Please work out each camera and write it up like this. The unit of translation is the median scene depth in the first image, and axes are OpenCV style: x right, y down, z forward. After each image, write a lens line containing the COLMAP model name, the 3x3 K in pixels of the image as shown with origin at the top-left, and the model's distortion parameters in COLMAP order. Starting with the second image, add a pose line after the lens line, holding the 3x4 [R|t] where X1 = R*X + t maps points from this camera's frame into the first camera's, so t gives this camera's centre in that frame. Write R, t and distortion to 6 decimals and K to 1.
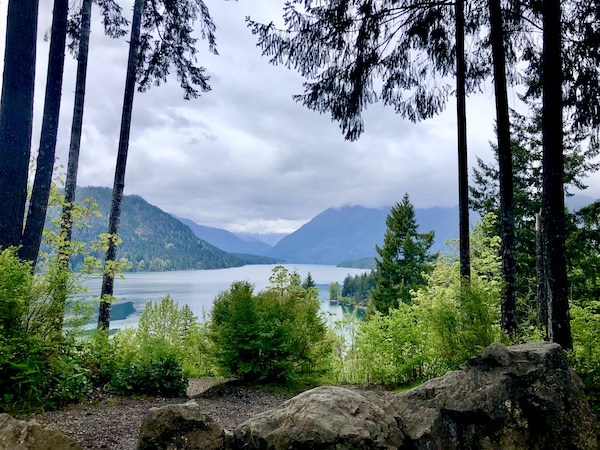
lens RADIAL K [[490.9, 0, 300.0], [0, 490.9, 225.0], [0, 0, 1]] dist [-0.004021, 0.004364]
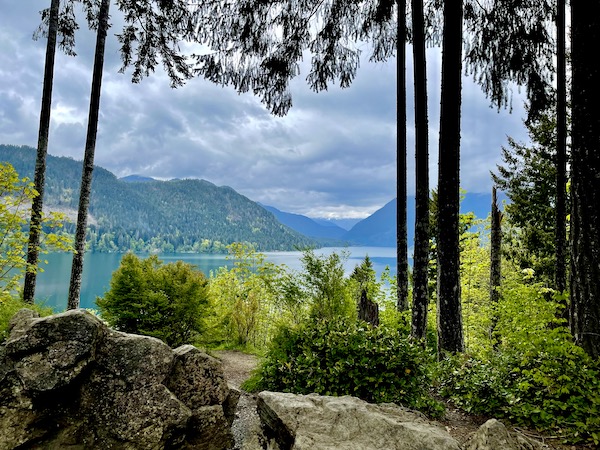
lens RADIAL K [[445.1, 0, 300.0], [0, 445.1, 225.0], [0, 0, 1]] dist [0.125619, -0.167980]
pose [[0.984982, -0.004090, -0.172606, 0.210913], [0.009287, 0.999527, 0.029310, 0.017204], [0.172404, -0.030472, 0.984555, 0.067801]]
